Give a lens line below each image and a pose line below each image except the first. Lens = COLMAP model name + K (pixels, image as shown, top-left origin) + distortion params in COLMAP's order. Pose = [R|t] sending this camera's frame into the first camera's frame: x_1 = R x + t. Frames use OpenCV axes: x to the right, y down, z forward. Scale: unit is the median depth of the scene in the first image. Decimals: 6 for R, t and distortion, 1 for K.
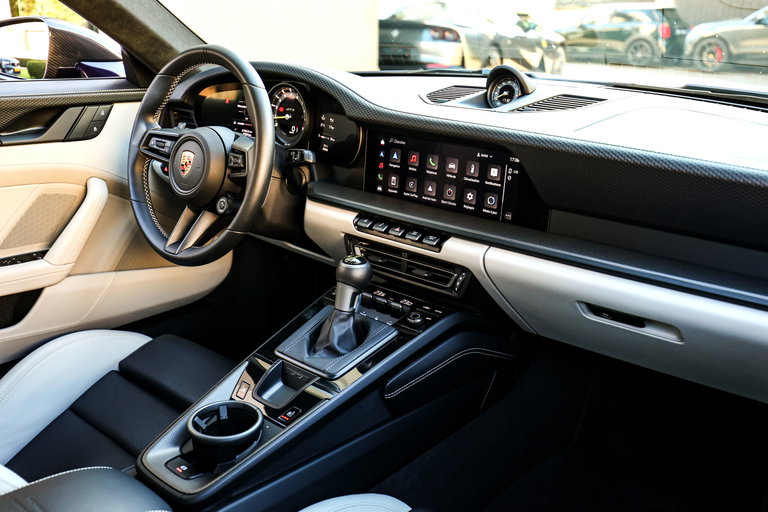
lens RADIAL K [[725.8, 0, 383.4], [0, 725.8, 253.6], [0, 0, 1]] dist [0.040801, 0.000000]
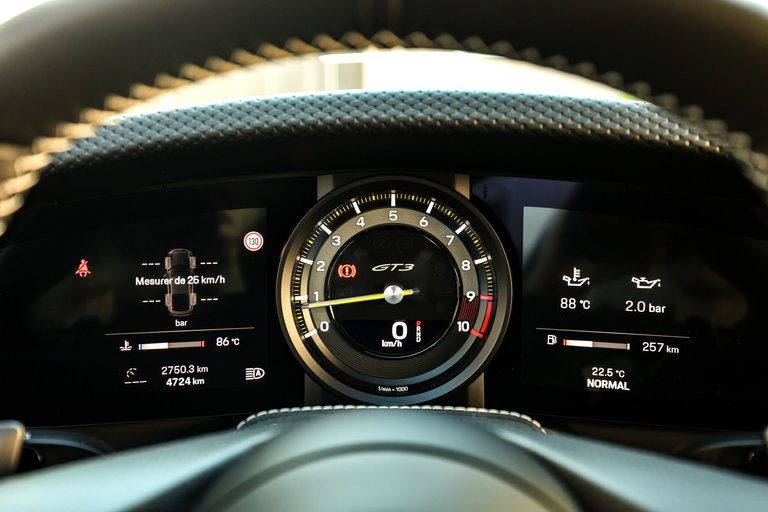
lens RADIAL K [[647.2, 0, 382.5], [0, 647.2, 255.4], [0, 0, 1]] dist [0.009840, -0.000936]
pose [[0.766685, -0.121763, 0.630372, -0.317720], [0.216486, 0.973379, -0.075282, -0.201371], [-0.604424, 0.194184, 0.772635, 0.879535]]
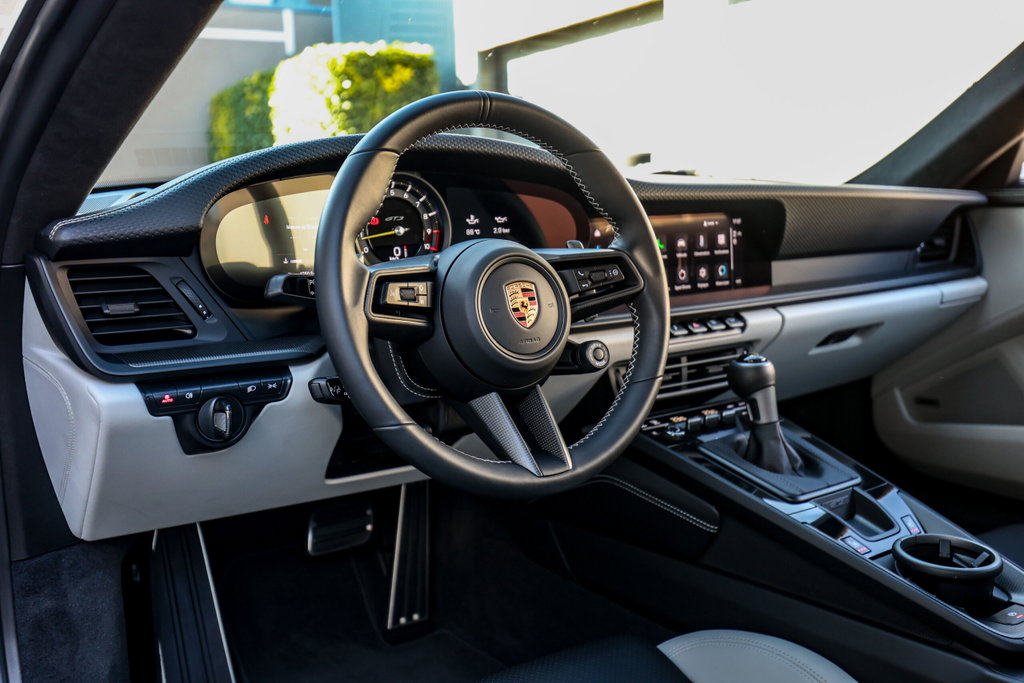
lens RADIAL K [[967.7, 0, 505.6], [0, 967.7, 341.2], [0, 0, 1]] dist [0.040801, 0.000000]
pose [[0.235741, -0.181287, 0.954757, -0.935525], [0.320125, 0.942100, 0.099841, -0.169357], [-0.917576, 0.282105, 0.280126, 0.800002]]
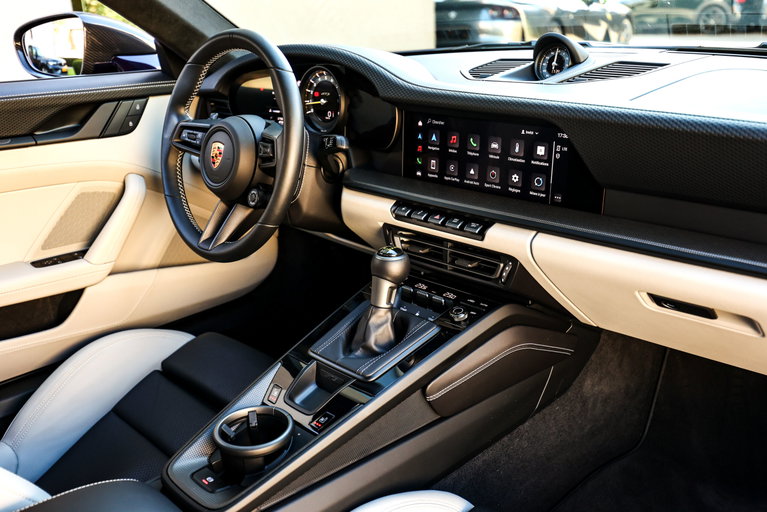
lens RADIAL K [[724.8, 0, 385.1], [0, 724.8, 249.9], [0, 0, 1]] dist [0.040801, 0.000000]
pose [[0.995534, -0.029752, -0.089589, 0.030970], [0.031002, 0.999440, 0.012591, -0.004509], [0.089164, -0.015312, 0.995899, 0.066087]]
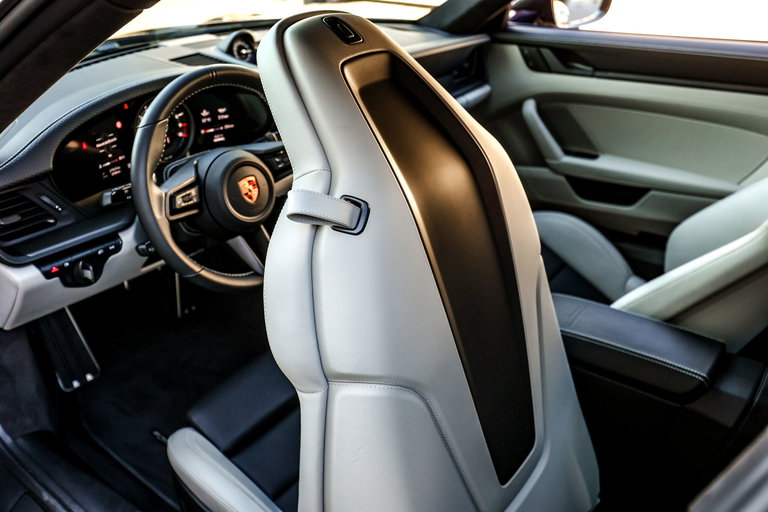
lens RADIAL K [[630.0, 0, 384.1], [0, 630.0, 258.9], [0, 0, 1]] dist [0.015817, -0.006981]
pose [[-0.044066, -0.503208, 0.863041, -1.036723], [0.324364, 0.809872, 0.488769, -0.396059], [-0.944906, 0.301477, 0.127535, 0.729539]]
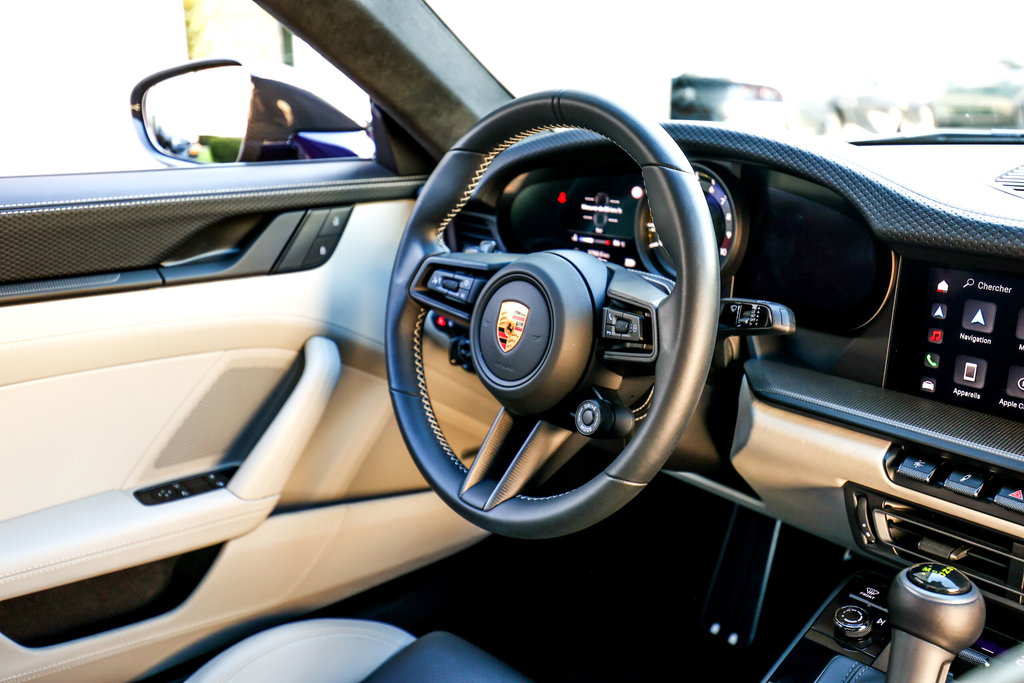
lens RADIAL K [[967.7, 0, 511.5], [0, 967.7, 337.7], [0, 0, 1]] dist [0.040801, 0.000000]
pose [[0.990213, 0.011316, -0.139104, -0.174058], [-0.018601, 0.998516, -0.051180, -0.080700], [0.138319, 0.053267, 0.988954, 0.344033]]
